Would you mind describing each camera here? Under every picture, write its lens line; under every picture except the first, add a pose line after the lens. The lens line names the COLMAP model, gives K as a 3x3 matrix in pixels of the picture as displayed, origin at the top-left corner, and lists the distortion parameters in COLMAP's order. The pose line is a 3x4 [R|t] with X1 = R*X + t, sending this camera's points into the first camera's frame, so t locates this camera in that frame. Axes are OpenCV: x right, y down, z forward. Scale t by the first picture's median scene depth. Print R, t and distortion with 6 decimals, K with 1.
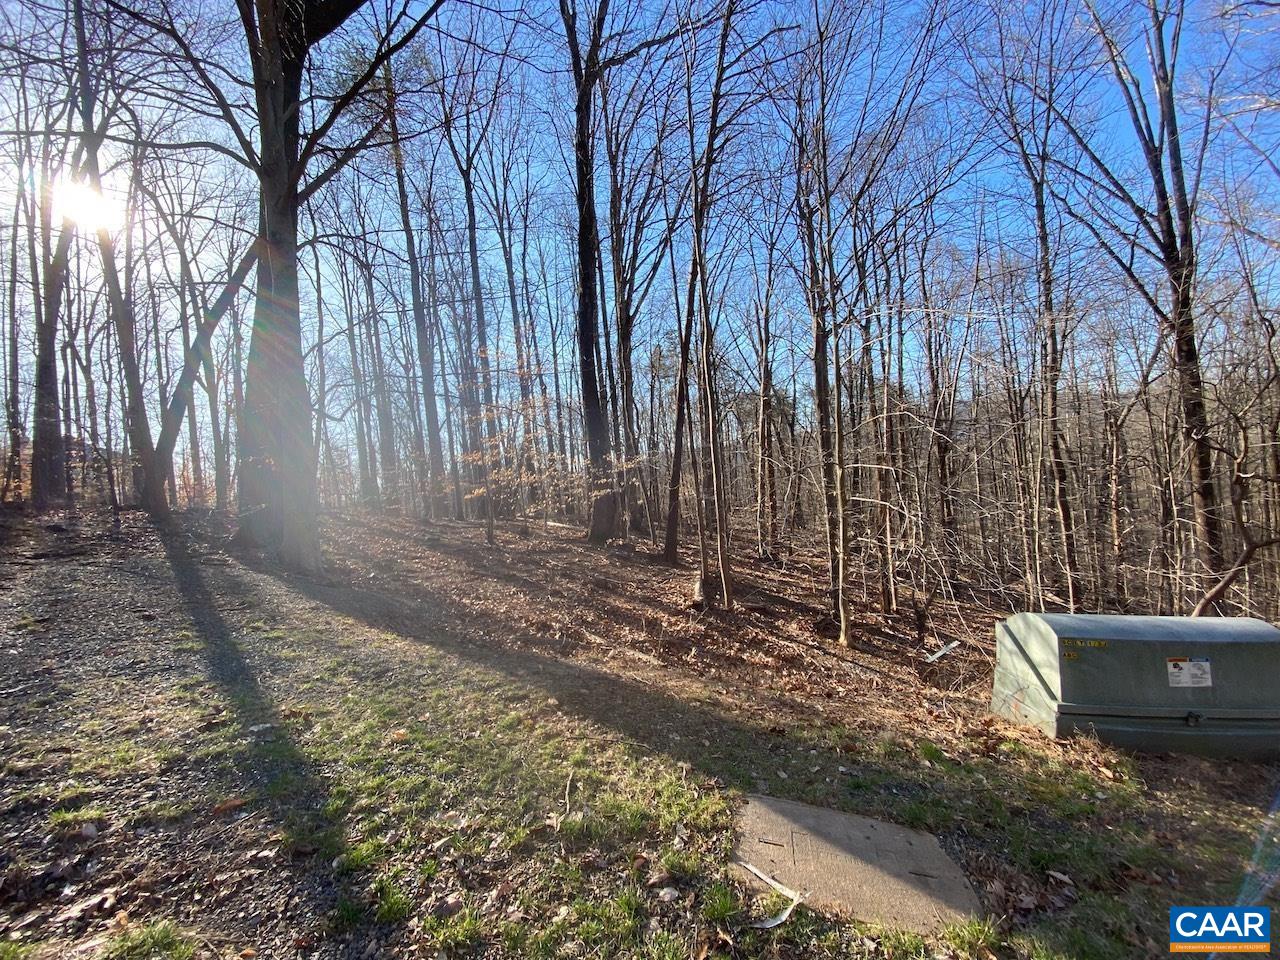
lens RADIAL K [[527.9, 0, 607.8], [0, 527.9, 443.2], [0, 0, 1]] dist [0.010159, -0.015888]
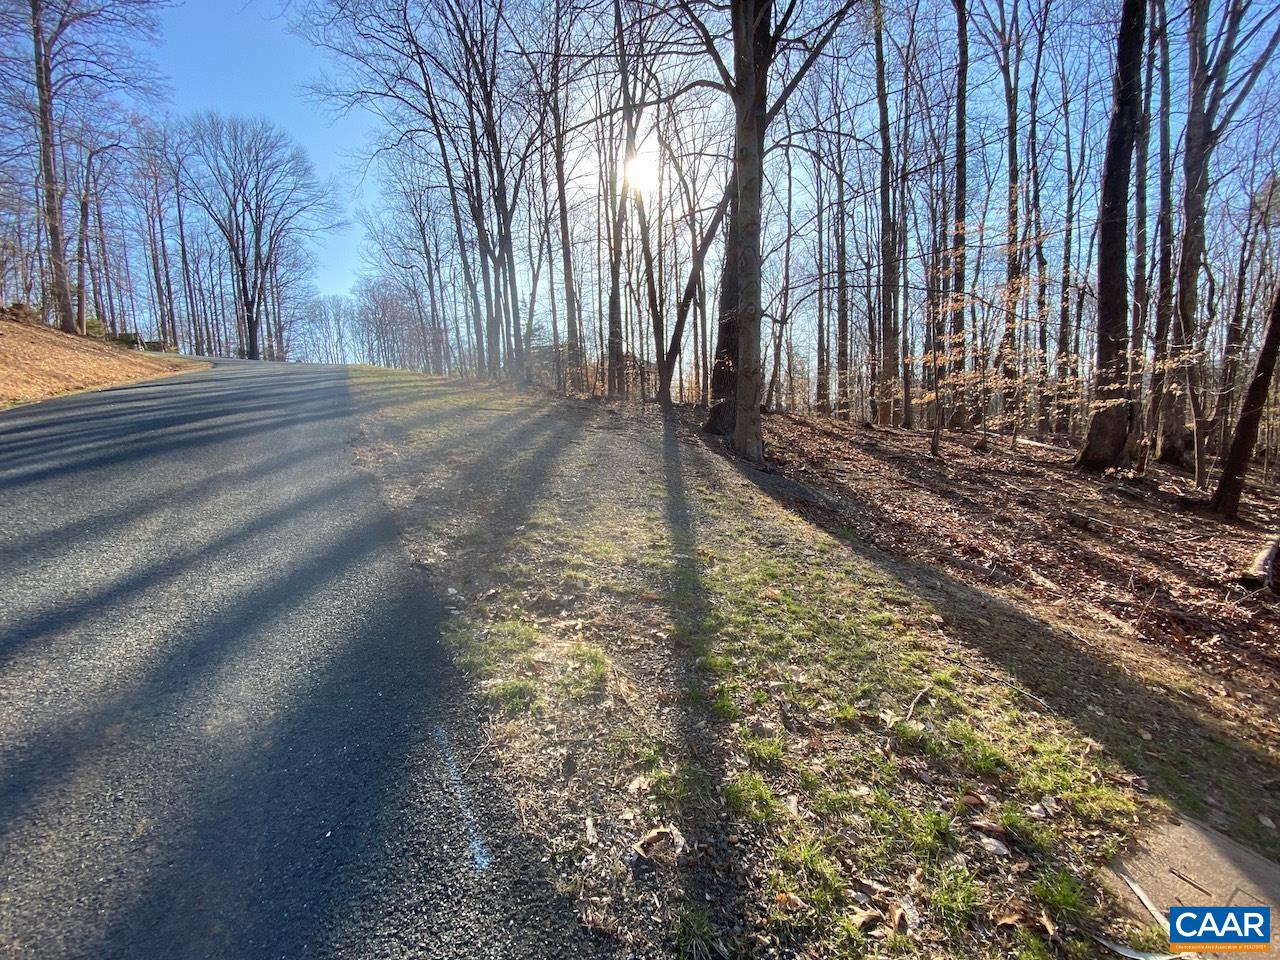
lens RADIAL K [[527.9, 0, 607.8], [0, 527.9, 443.2], [0, 0, 1]] dist [0.010159, -0.015888]
pose [[0.662234, 0.113901, -0.740589, 0.117284], [0.008361, 0.987194, 0.159306, 0.044698], [0.749250, -0.111690, 0.652801, 0.037803]]
